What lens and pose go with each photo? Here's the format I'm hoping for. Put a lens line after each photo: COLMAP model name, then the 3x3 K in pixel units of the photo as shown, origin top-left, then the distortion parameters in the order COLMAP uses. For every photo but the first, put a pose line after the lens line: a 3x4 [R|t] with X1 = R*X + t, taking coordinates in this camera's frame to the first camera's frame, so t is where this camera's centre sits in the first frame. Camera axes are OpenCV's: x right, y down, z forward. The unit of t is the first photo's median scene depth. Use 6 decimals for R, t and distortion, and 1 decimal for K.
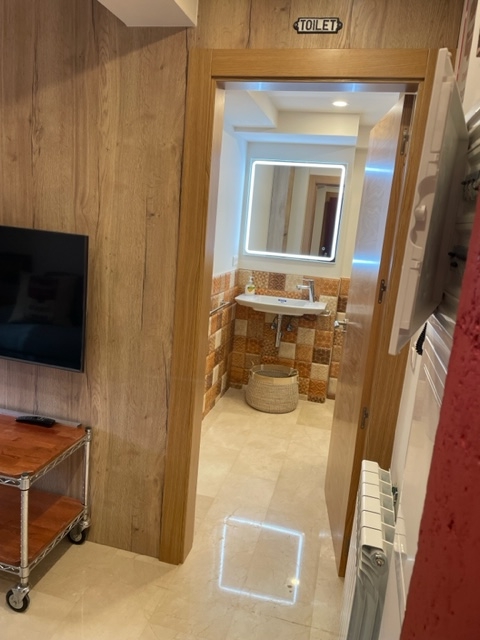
lens RADIAL K [[481.9, 0, 234.9], [0, 481.9, 309.8], [0, 0, 1]] dist [0.064084, -0.088524]
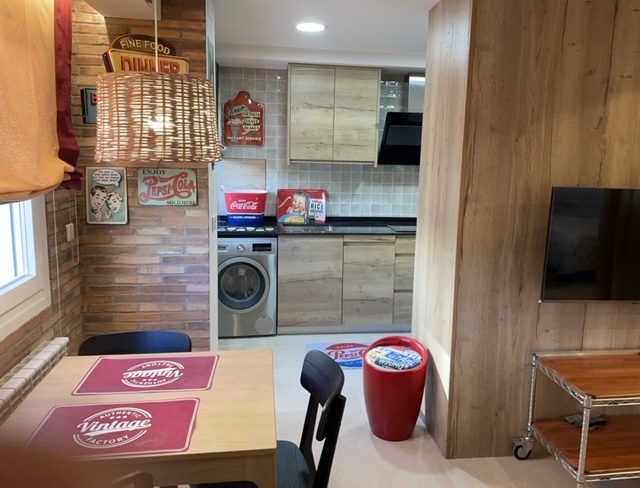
lens RADIAL K [[518.4, 0, 337.5], [0, 518.4, 229.4], [0, 0, 1]] dist [0.036236, -0.053000]
pose [[0.930038, -0.106905, 0.351569, -1.655302], [0.113949, 0.993486, 0.000658, -0.167494], [-0.349349, 0.039449, 0.936162, 0.091819]]
